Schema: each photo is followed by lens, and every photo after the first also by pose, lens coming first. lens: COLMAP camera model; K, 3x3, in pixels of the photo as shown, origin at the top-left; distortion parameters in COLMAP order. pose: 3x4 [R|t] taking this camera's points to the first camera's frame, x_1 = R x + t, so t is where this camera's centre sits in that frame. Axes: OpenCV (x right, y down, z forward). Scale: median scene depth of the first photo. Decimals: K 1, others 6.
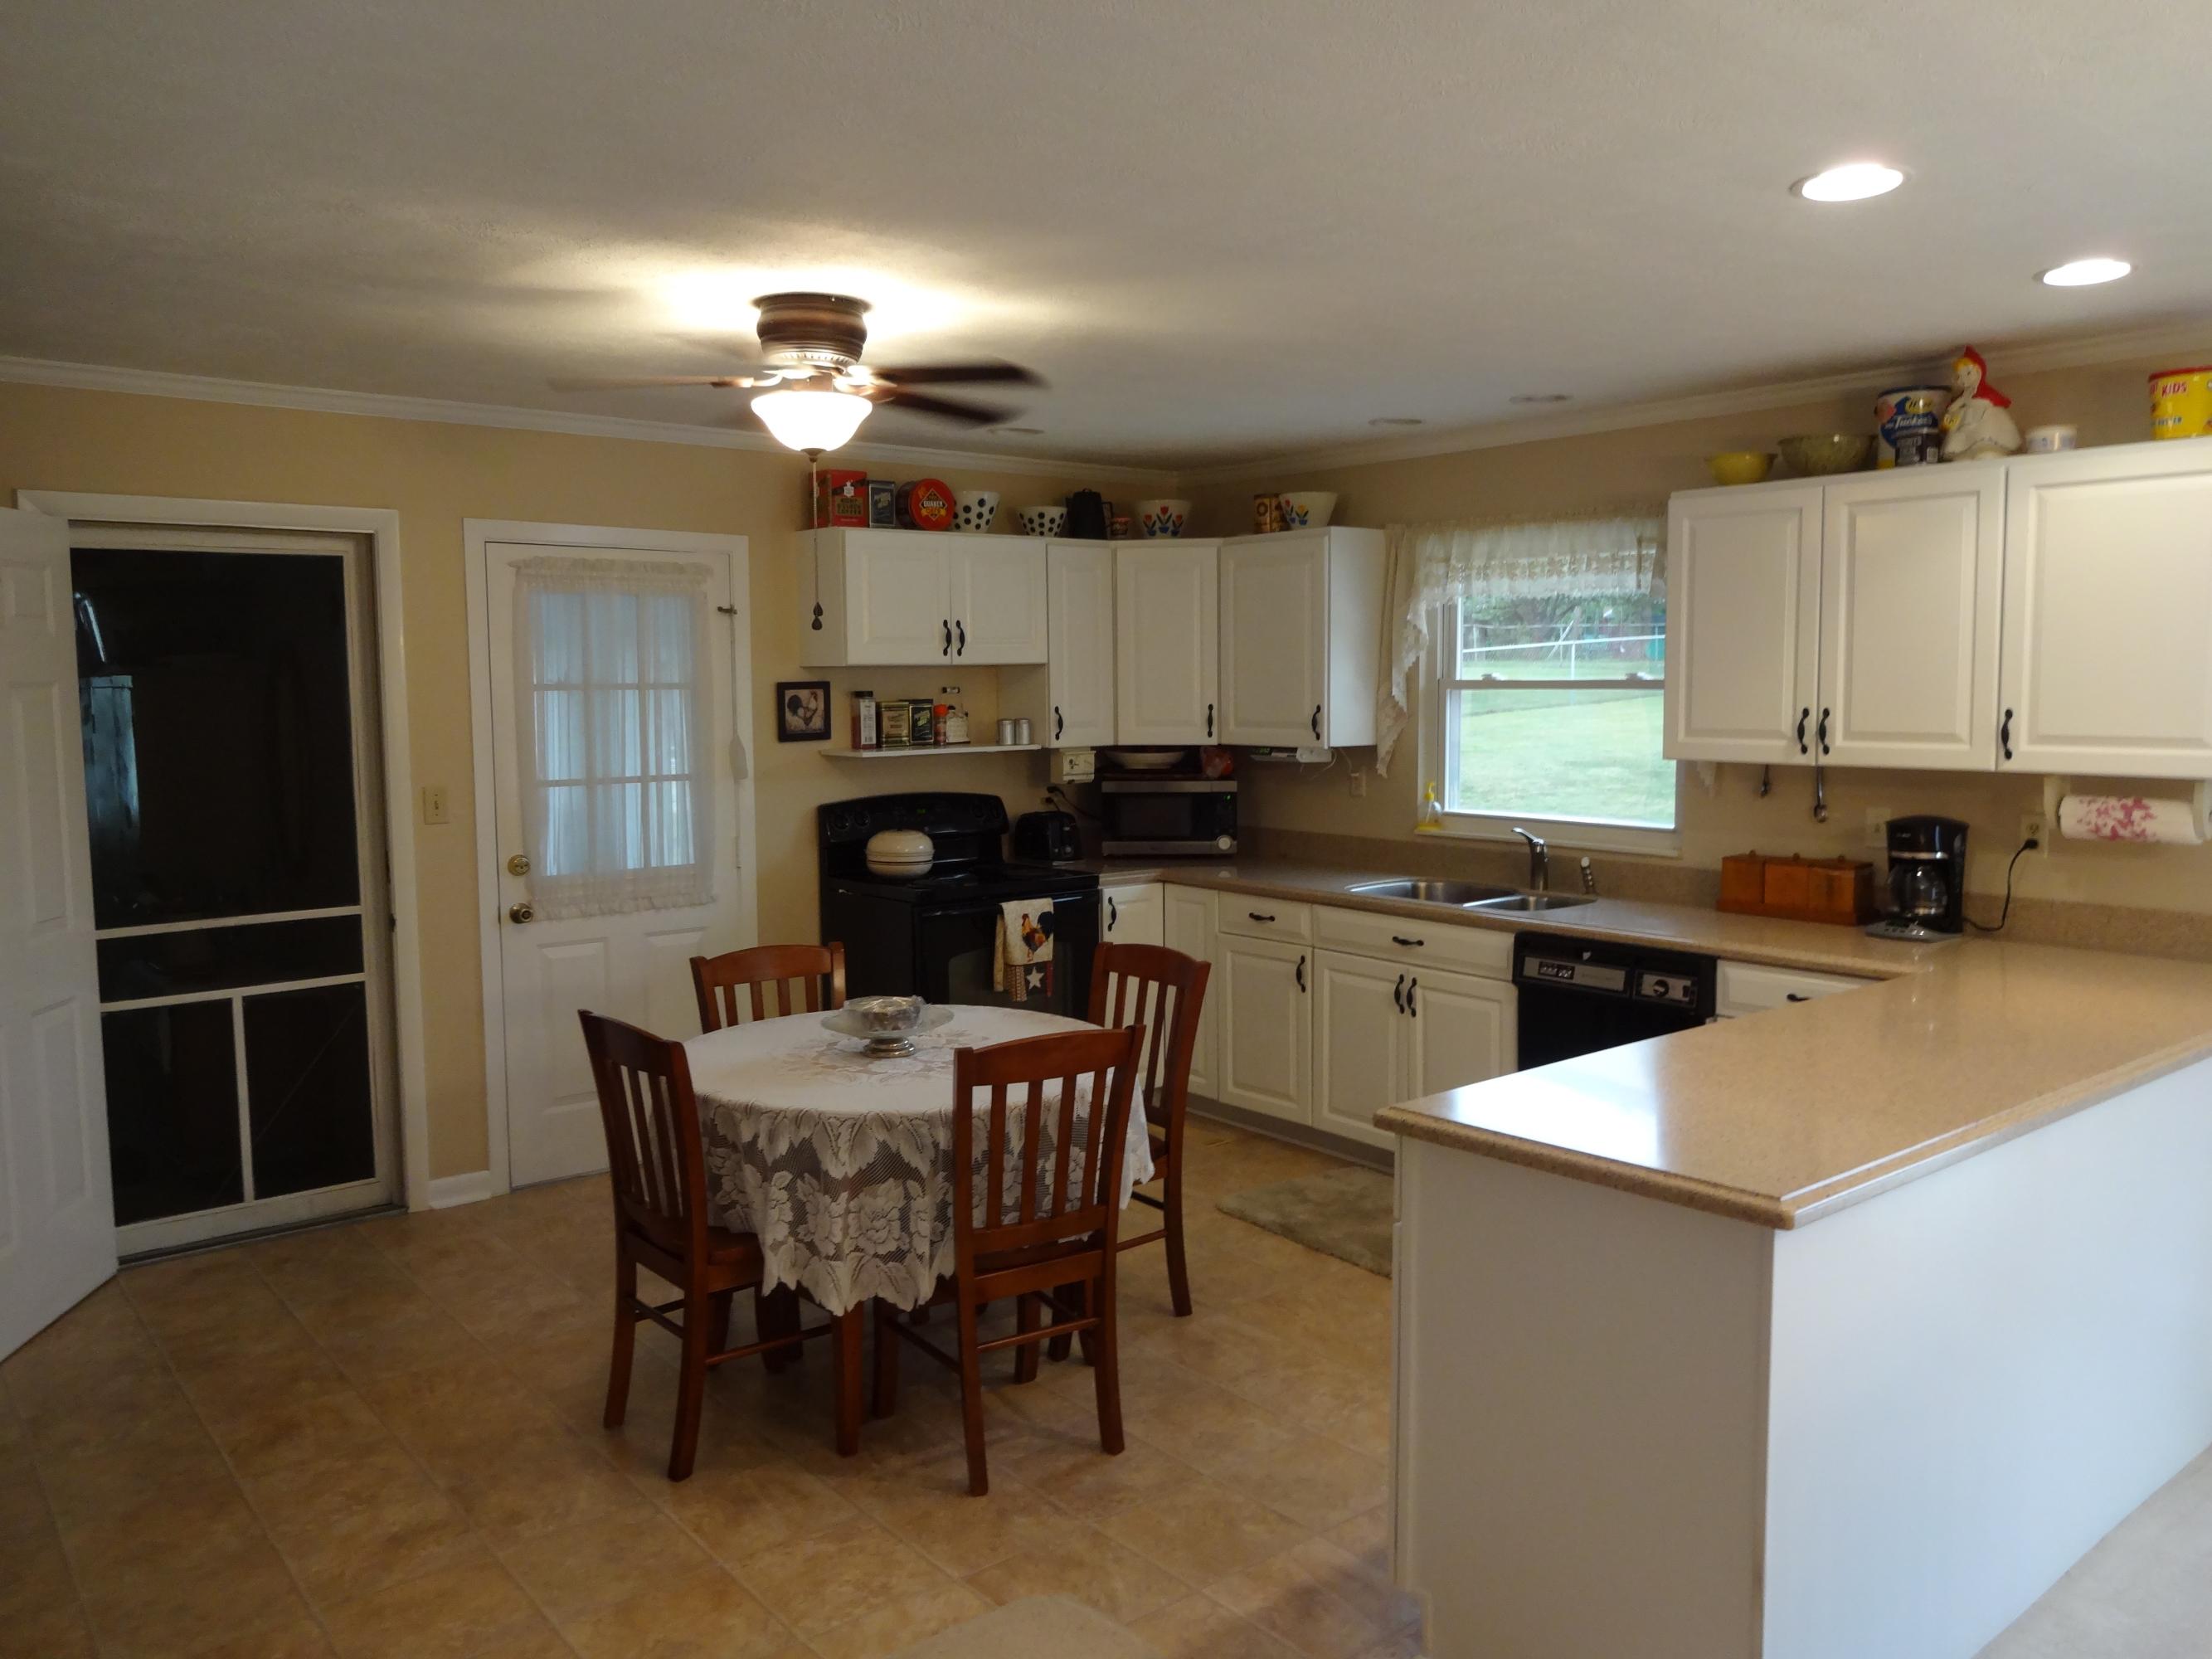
lens RADIAL K [[1624.3, 0, 1100.4], [0, 1624.3, 820.4], [0, 0, 1]] dist [-0.005462, -0.001550]
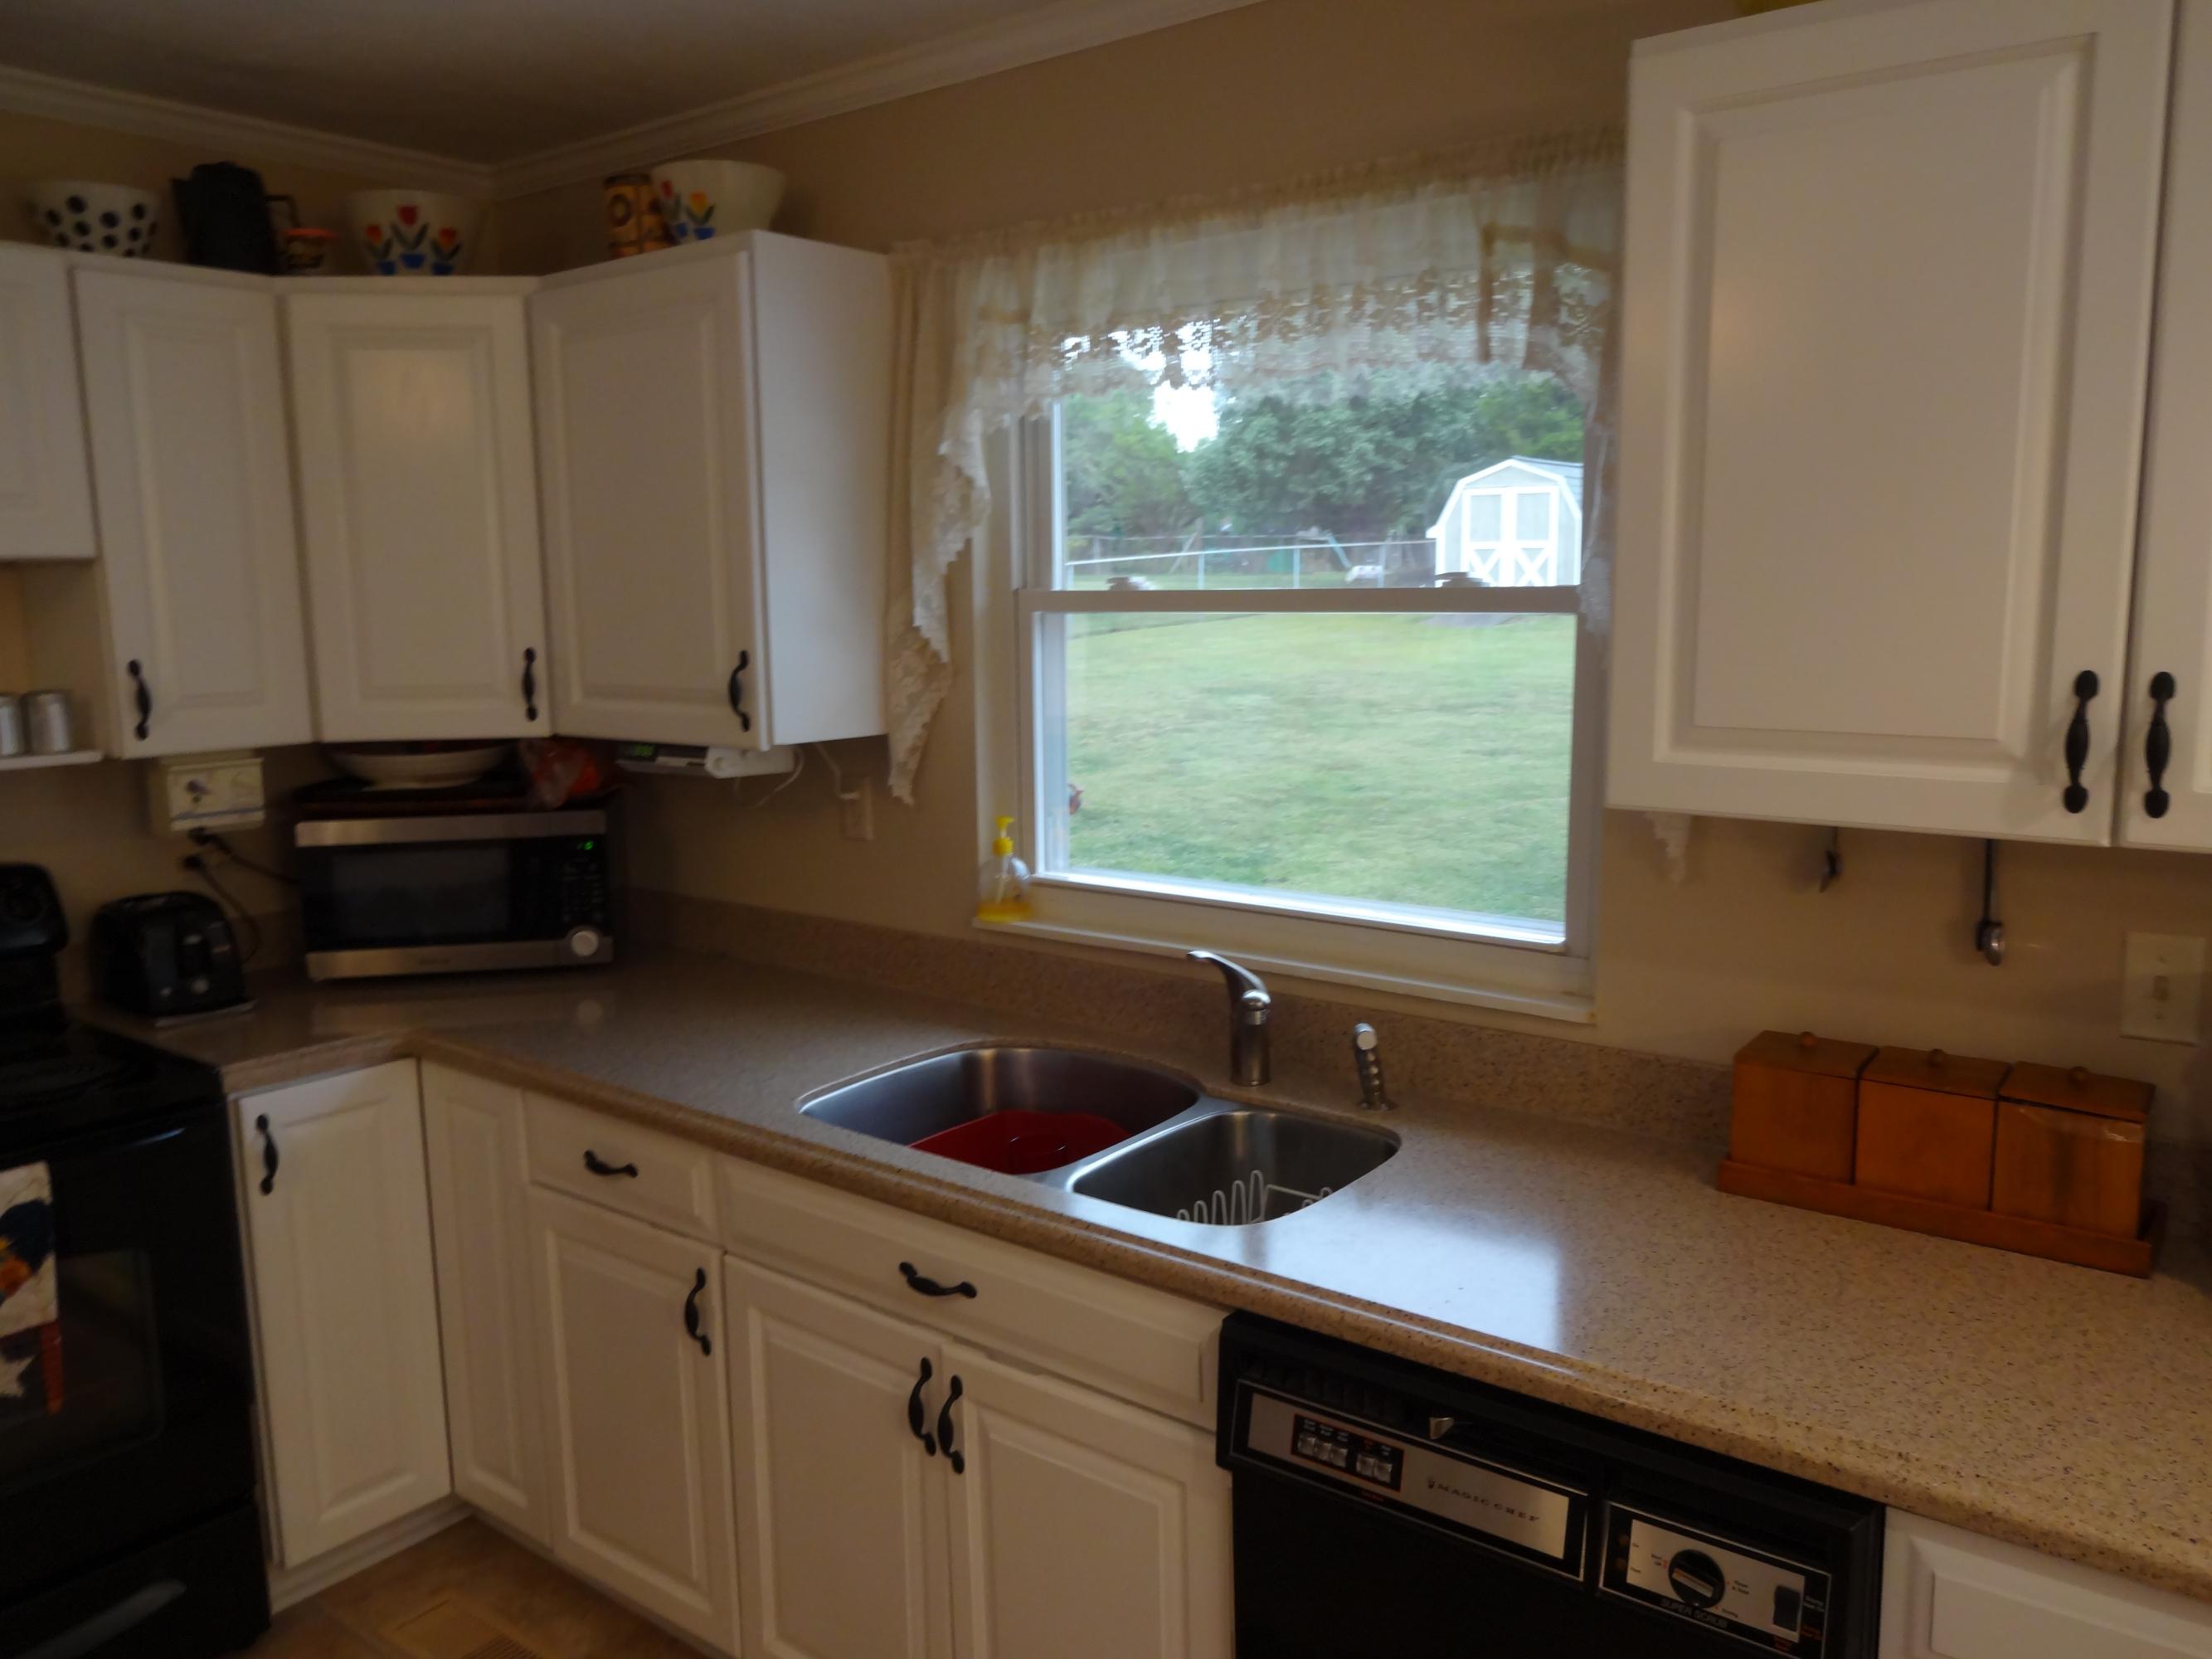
lens RADIAL K [[1639.5, 0, 1106.0], [0, 1639.5, 829.5], [0, 0, 1]] dist [-0.026806, 0.001640]
pose [[0.973418, -0.036976, 0.226033, 0.126839], [0.024369, 0.998001, 0.058317, -0.046049], [-0.227737, -0.051259, 0.972373, 0.544902]]
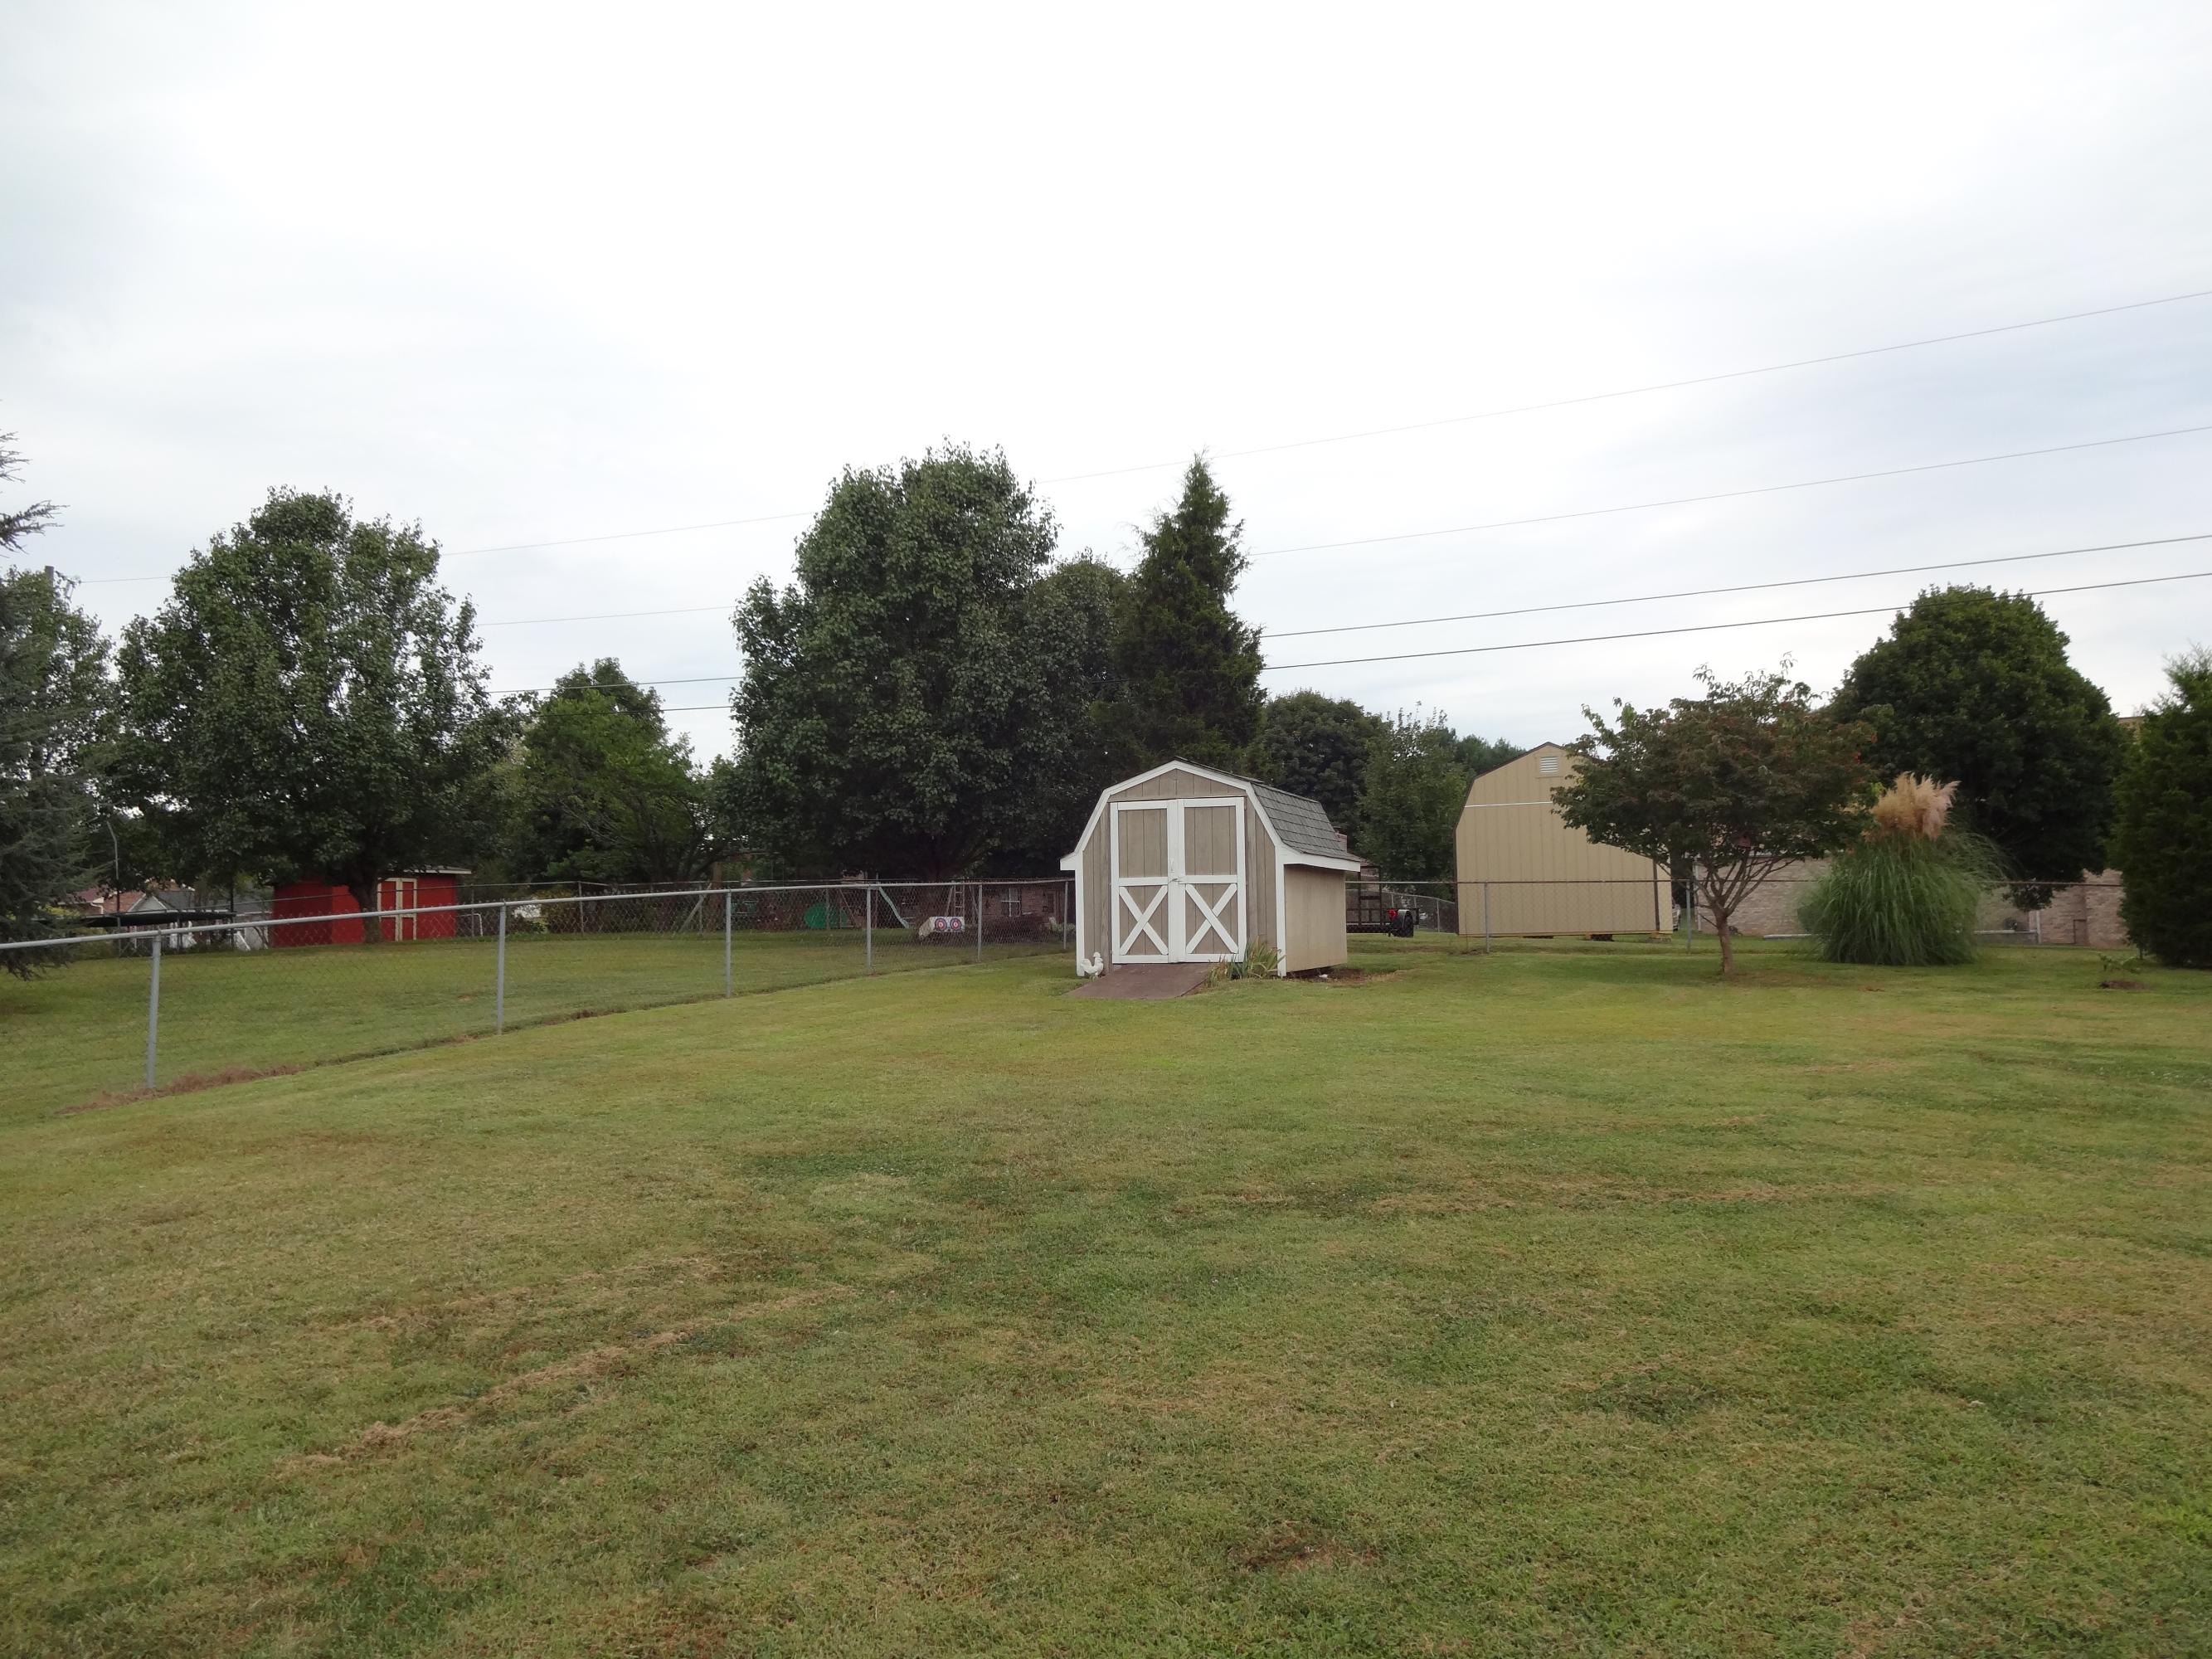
lens RADIAL K [[1624.3, 0, 1100.4], [0, 1624.3, 820.4], [0, 0, 1]] dist [-0.005462, -0.001550]
pose [[0.866745, 0.027291, 0.498004, 0.572193], [0.058011, 0.986208, -0.155010, -0.177897], [-0.495367, 0.163244, 0.853208, 2.133601]]
